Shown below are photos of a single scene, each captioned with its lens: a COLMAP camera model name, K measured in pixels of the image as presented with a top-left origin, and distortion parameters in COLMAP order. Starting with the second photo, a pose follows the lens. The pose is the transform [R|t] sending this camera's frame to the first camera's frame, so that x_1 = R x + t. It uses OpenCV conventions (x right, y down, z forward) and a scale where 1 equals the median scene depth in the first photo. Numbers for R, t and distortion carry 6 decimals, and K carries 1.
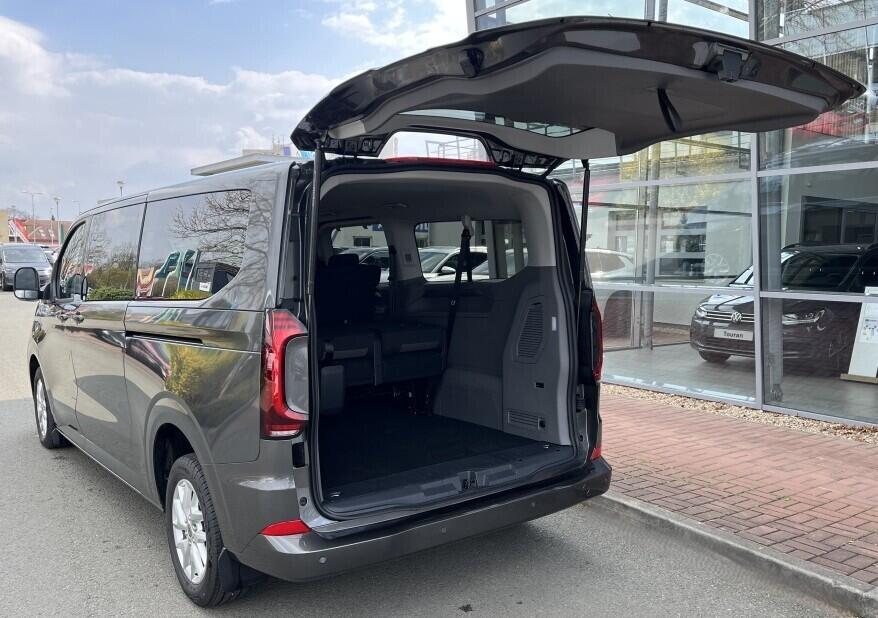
lens RADIAL K [[836.7, 0, 439.0], [0, 836.7, 309.0], [0, 0, 1]] dist [-0.001022, -0.000120]
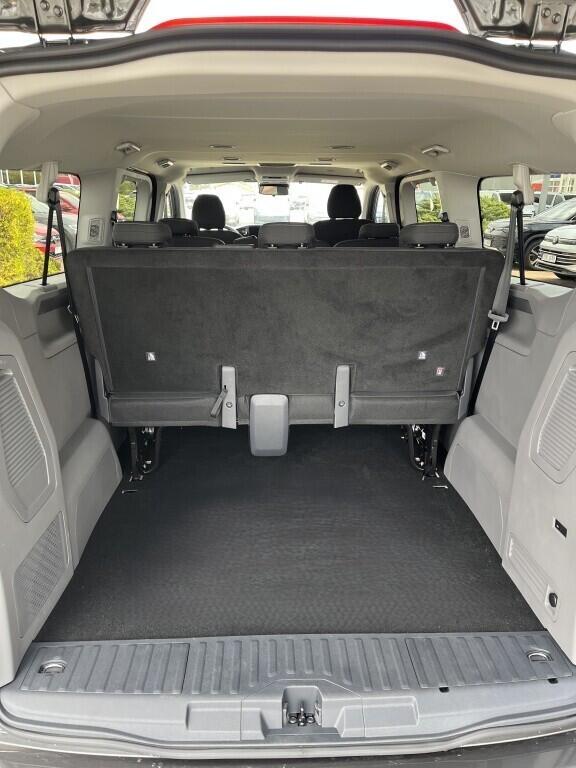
lens RADIAL K [[604.6, 0, 288.0], [0, 604.6, 384.0], [0, 0, 1]] dist [-0.000108, -0.002371]
pose [[0.820482, 0.190243, -0.539089, 0.162653], [-0.050353, 0.963388, 0.263340, -0.076982], [0.569450, -0.188921, 0.800022, 0.626824]]
